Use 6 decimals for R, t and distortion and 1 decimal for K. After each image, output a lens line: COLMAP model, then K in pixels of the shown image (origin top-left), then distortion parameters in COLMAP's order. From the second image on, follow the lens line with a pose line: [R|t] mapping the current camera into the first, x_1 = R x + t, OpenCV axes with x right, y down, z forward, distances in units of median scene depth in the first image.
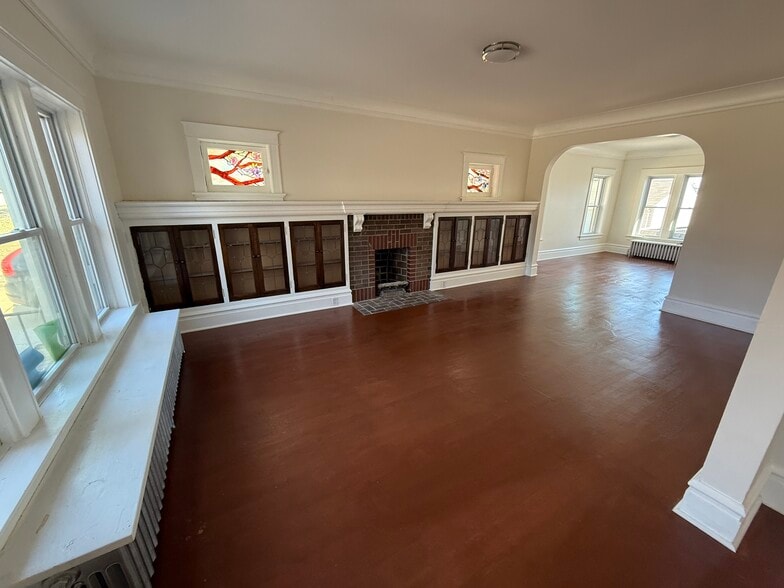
lens RADIAL K [[312.3, 0, 392.0], [0, 312.3, 294.0], [0, 0, 1]] dist [0.000670, 0.000095]
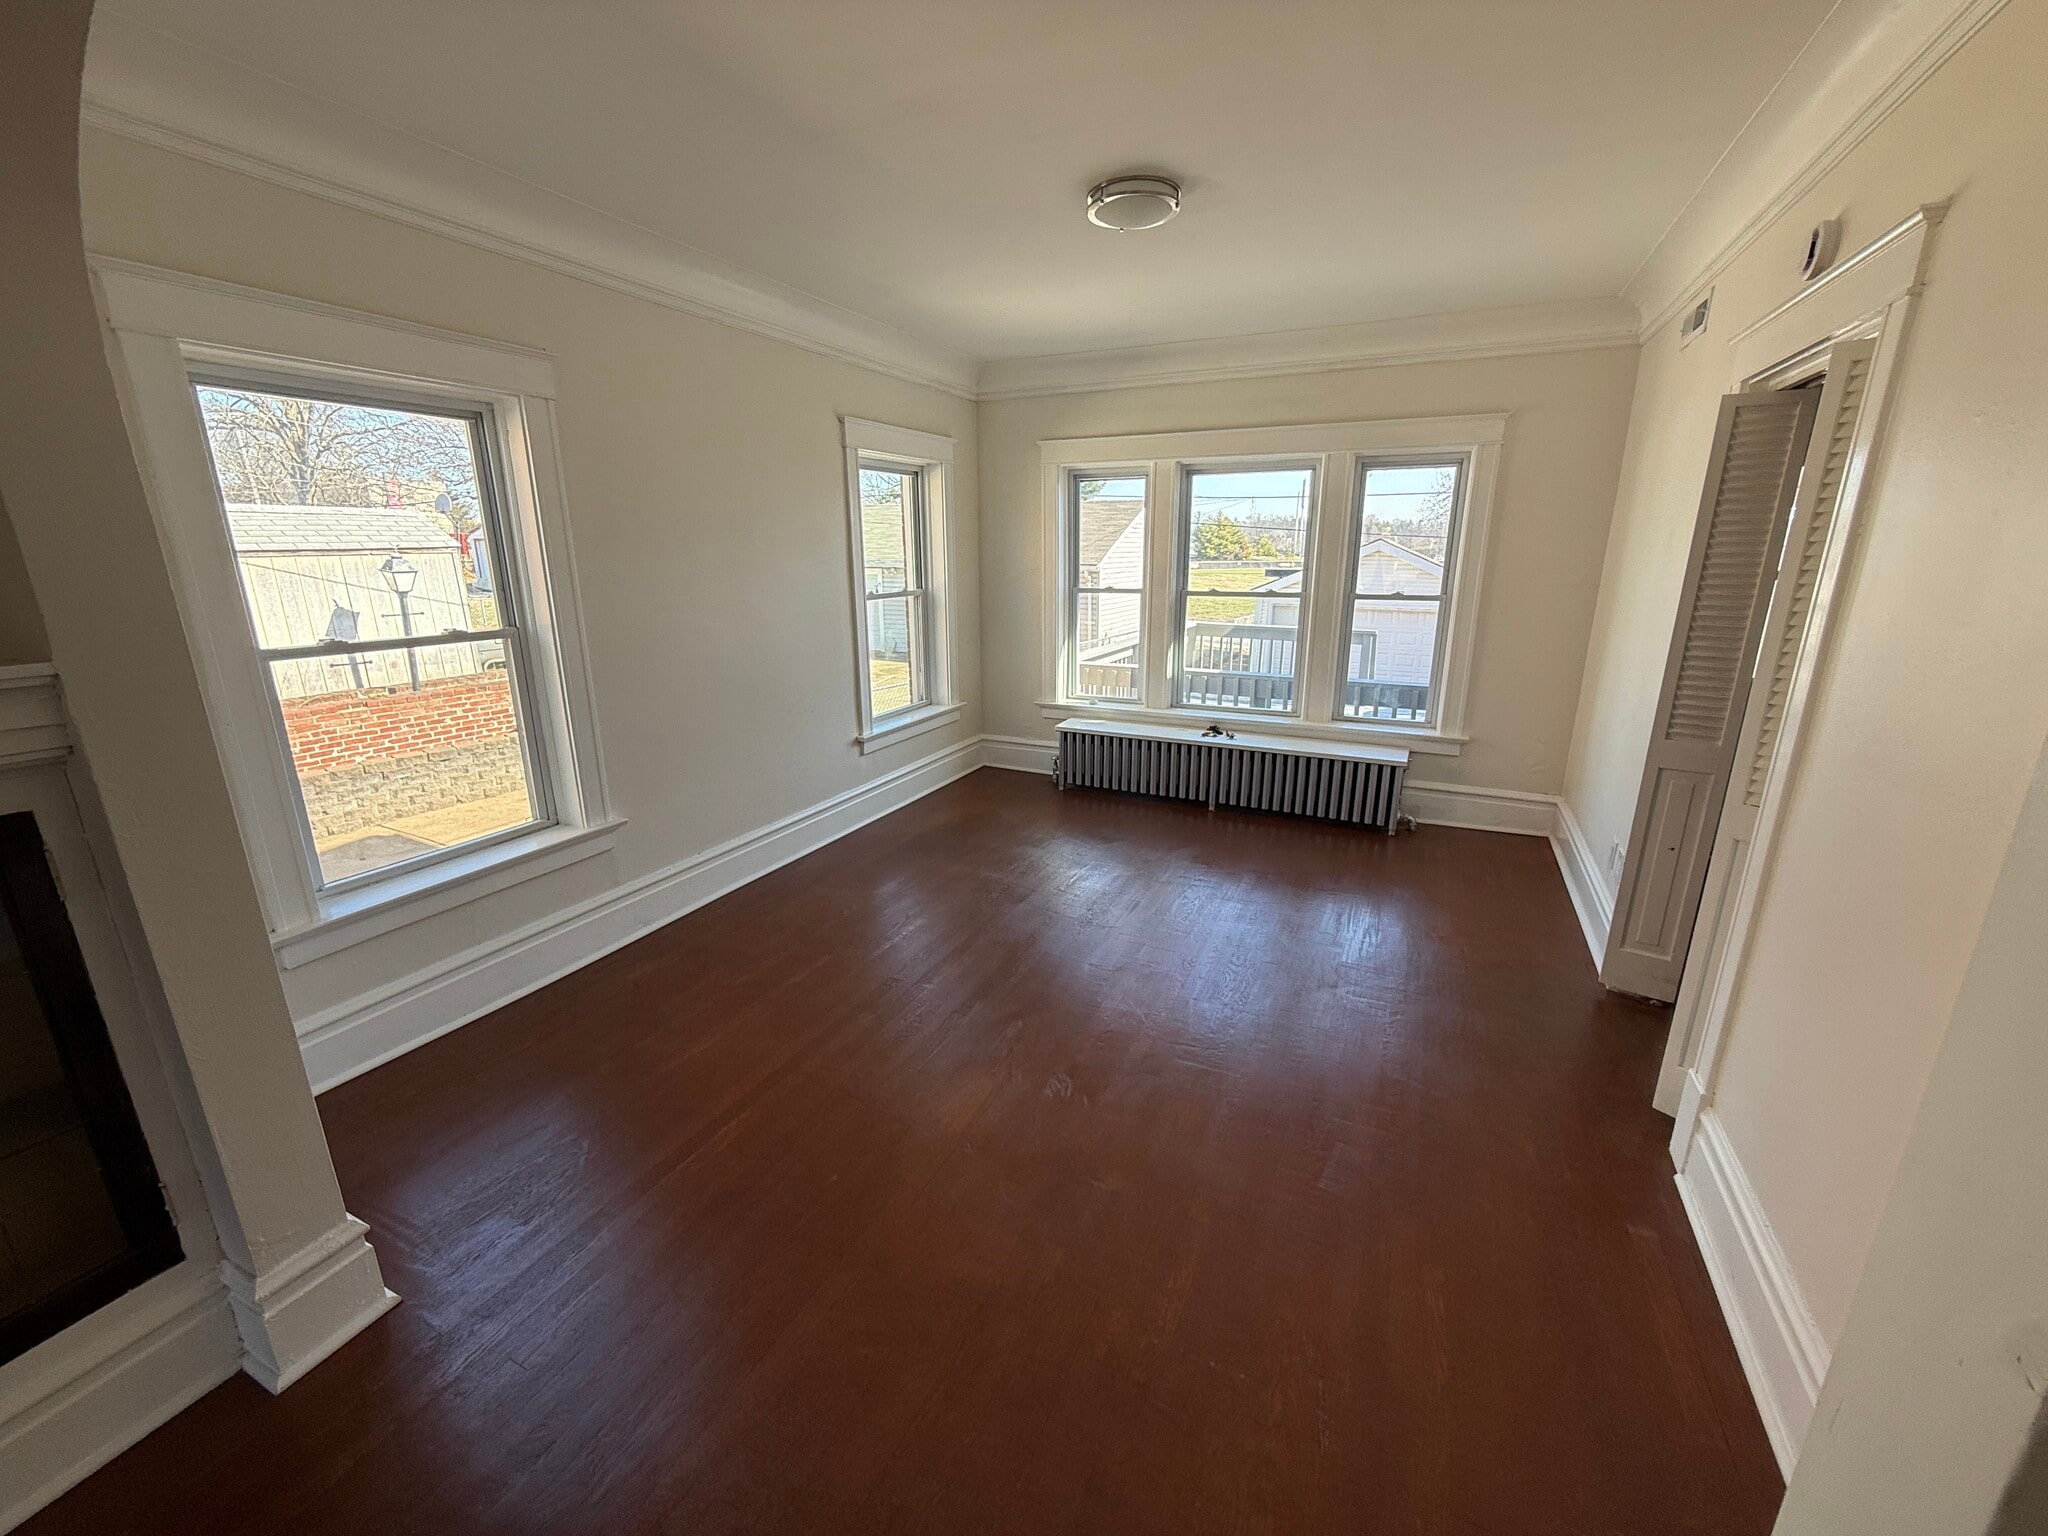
lens RADIAL K [[815.8, 0, 1024.0], [0, 815.8, 768.0], [0, 0, 1]] dist [0.000670, 0.000095]
pose [[0.828775, -0.162311, 0.535526, 0.392227], [0.178809, 0.983651, 0.021408, -0.156648], [-0.530245, 0.078014, 0.844248, 0.471750]]
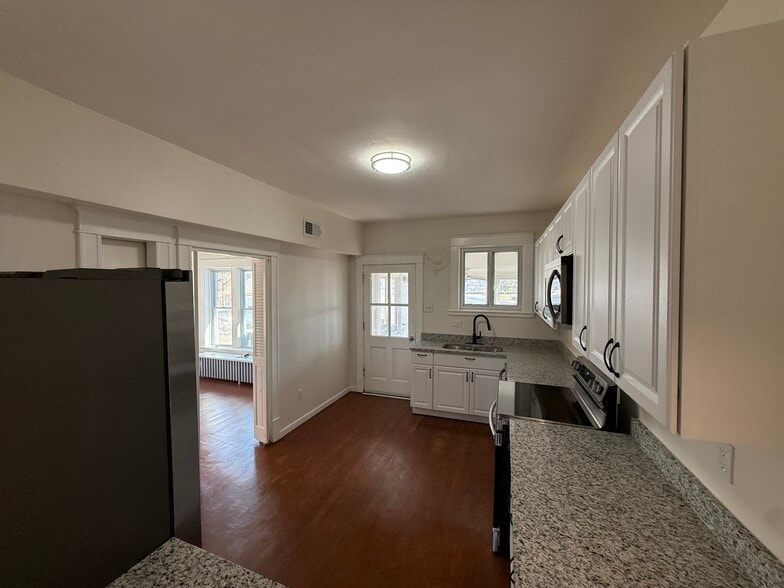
lens RADIAL K [[312.3, 0, 392.0], [0, 312.3, 294.0], [0, 0, 1]] dist [0.000670, 0.000095]
pose [[0.764232, -0.026223, 0.644409, 0.652842], [0.199106, 0.959960, -0.197064, -0.076727], [-0.613439, 0.278908, 0.738853, 0.171613]]
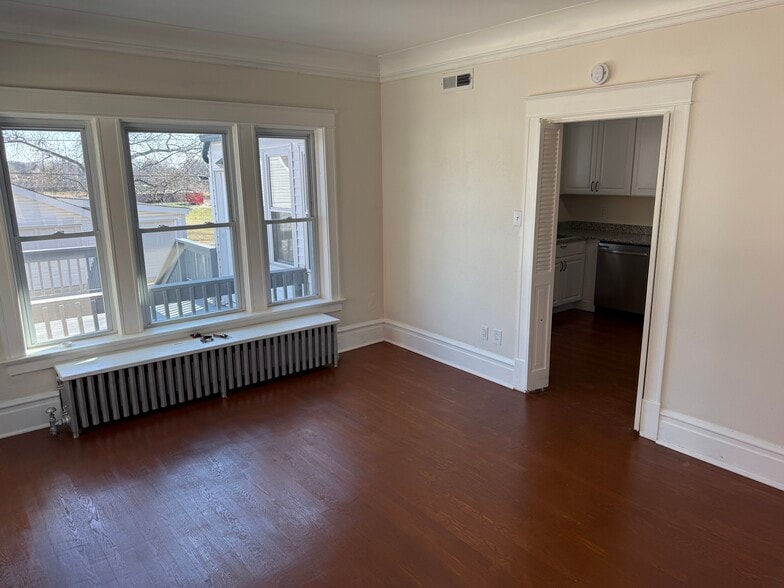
lens RADIAL K [[547.3, 0, 392.0], [0, 547.3, 294.0], [0, 0, 1]] dist [-0.001318, -0.002735]
pose [[-0.159078, -0.220491, 0.962330, 0.332664], [0.303885, 0.916482, 0.260220, -0.261561], [-0.939334, 0.333833, -0.078788, 0.772976]]
